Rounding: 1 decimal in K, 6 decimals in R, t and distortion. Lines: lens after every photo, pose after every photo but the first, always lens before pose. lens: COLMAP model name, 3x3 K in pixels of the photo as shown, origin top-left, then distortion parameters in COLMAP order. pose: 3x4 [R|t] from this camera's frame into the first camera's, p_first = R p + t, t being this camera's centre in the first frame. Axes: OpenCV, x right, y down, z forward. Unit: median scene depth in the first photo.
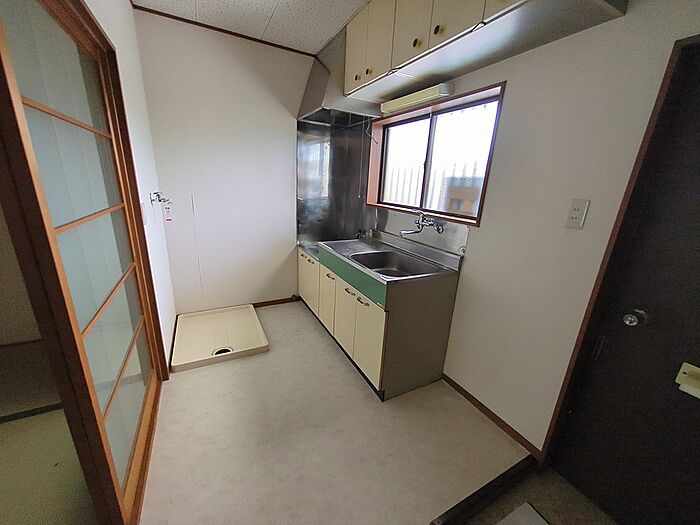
lens RADIAL K [[273.3, 0, 349.8], [0, 273.3, 259.8], [0, 0, 1]] dist [0.000076, 0.000006]
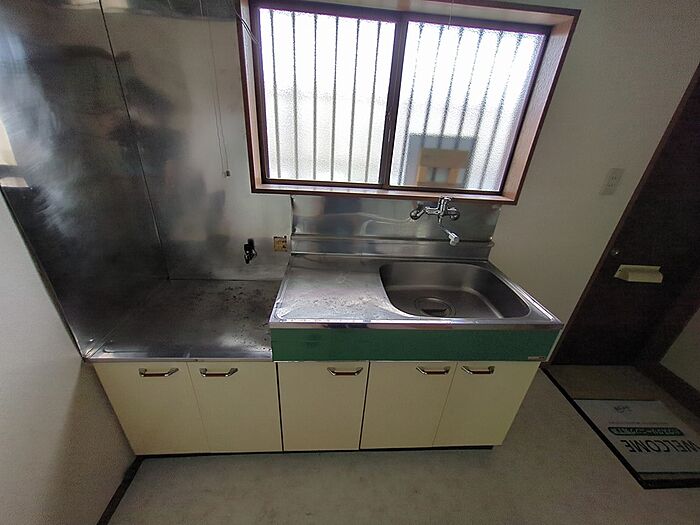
lens RADIAL K [[273.3, 0, 349.4], [0, 273.3, 261.7], [0, 0, 1]] dist [0.000076, 0.000006]
pose [[0.402736, -0.409890, 0.818410, -0.422466], [0.212039, 0.911584, 0.352212, -0.303526], [-0.890418, 0.031686, 0.454040, 0.892373]]
